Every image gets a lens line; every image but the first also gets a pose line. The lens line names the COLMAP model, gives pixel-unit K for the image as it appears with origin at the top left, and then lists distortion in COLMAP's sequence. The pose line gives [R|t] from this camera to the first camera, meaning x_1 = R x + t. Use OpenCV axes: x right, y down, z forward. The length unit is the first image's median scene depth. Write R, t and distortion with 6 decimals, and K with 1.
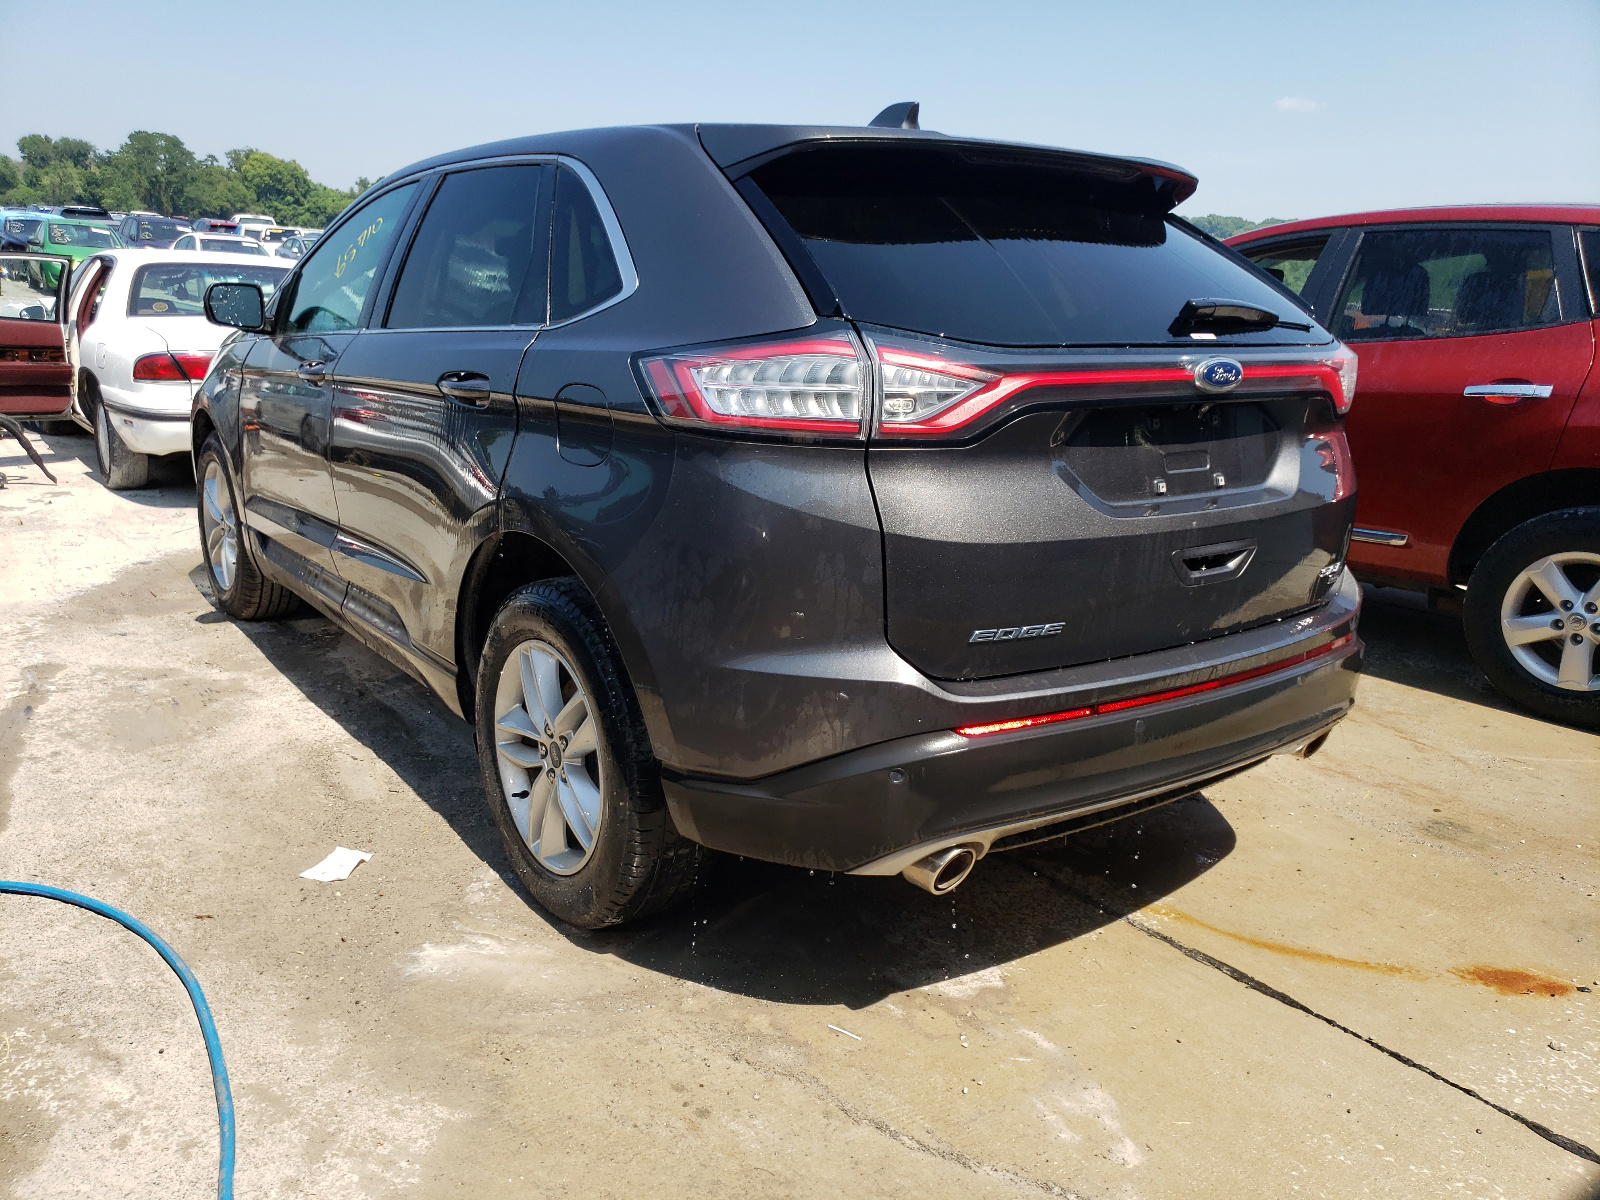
lens RADIAL K [[1206.7, 0, 800.2], [0, 1206.7, 571.4], [0, 0, 1]] dist [-0.000717, 0.001507]
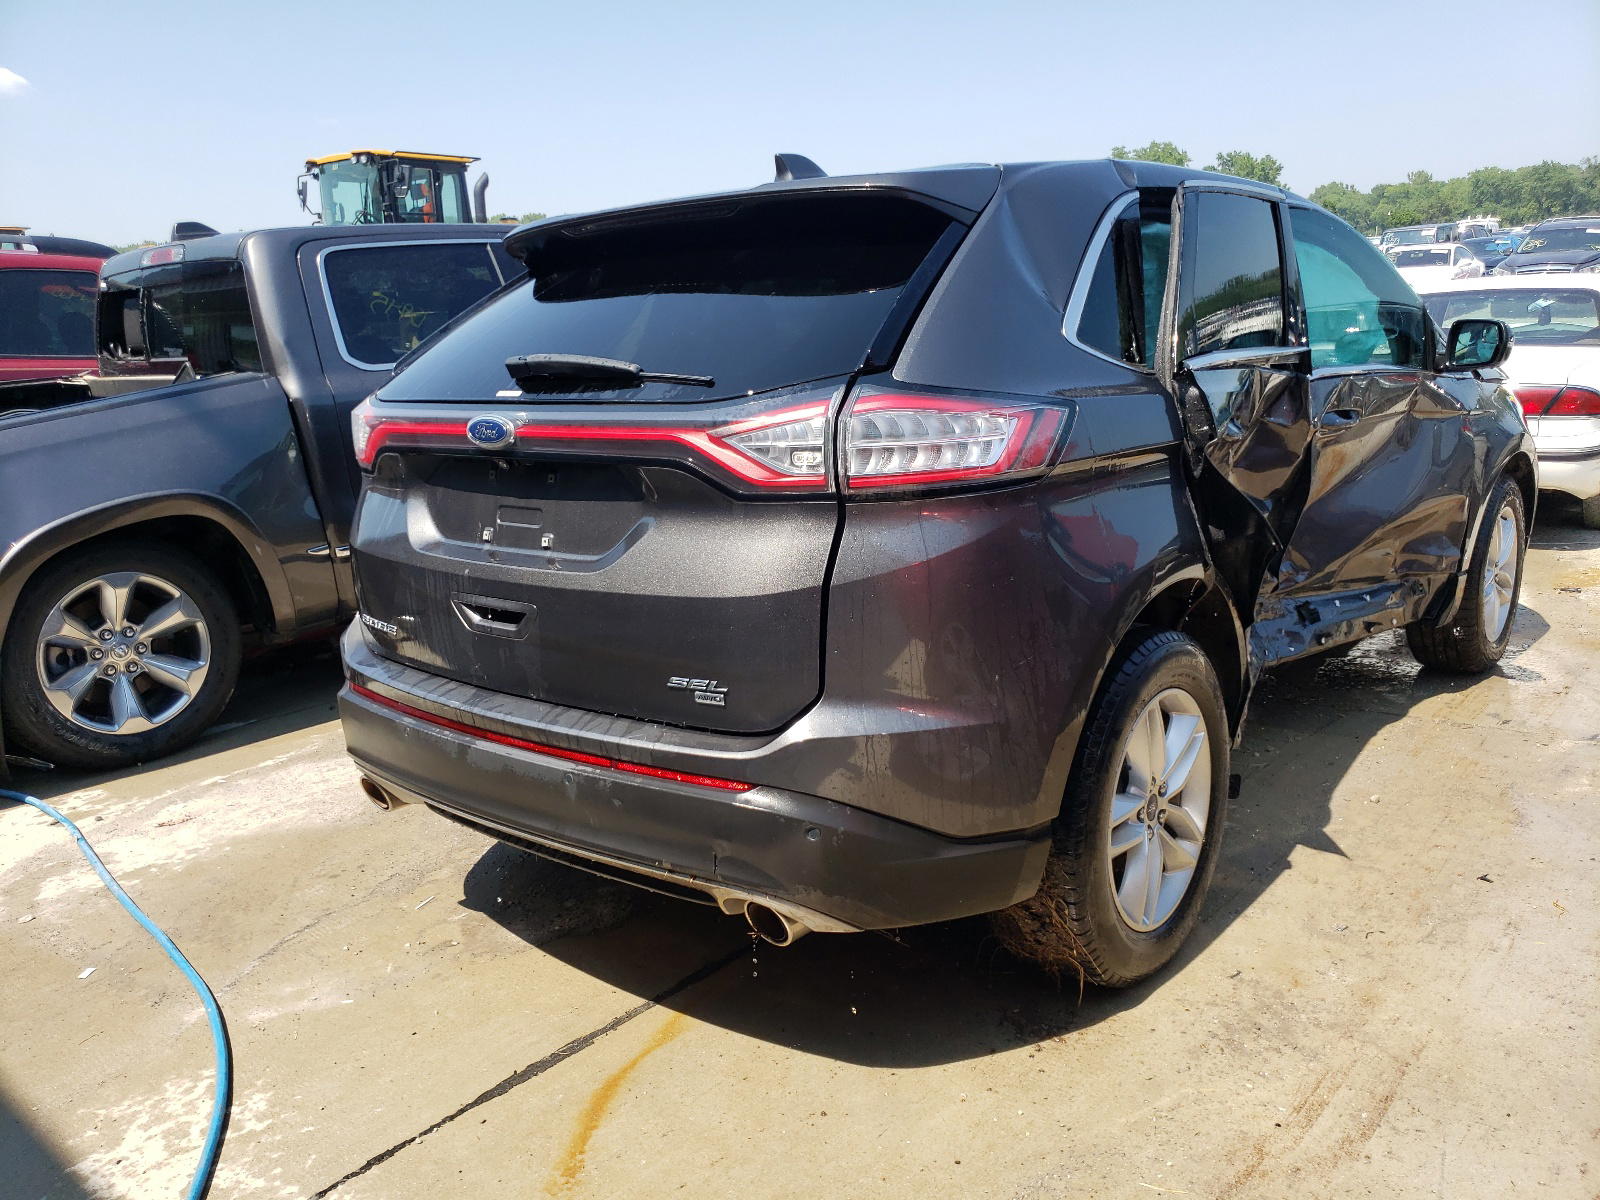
lens RADIAL K [[1205.2, 0, 800.0], [0, 1205.2, 600.0], [0, 0, 1]] dist [0.001234, -0.000446]
pose [[0.276132, 0.169720, -0.946016, 1.253094], [-0.184352, 0.975362, 0.121174, -0.174233], [0.943274, 0.140940, 0.300617, 0.858893]]
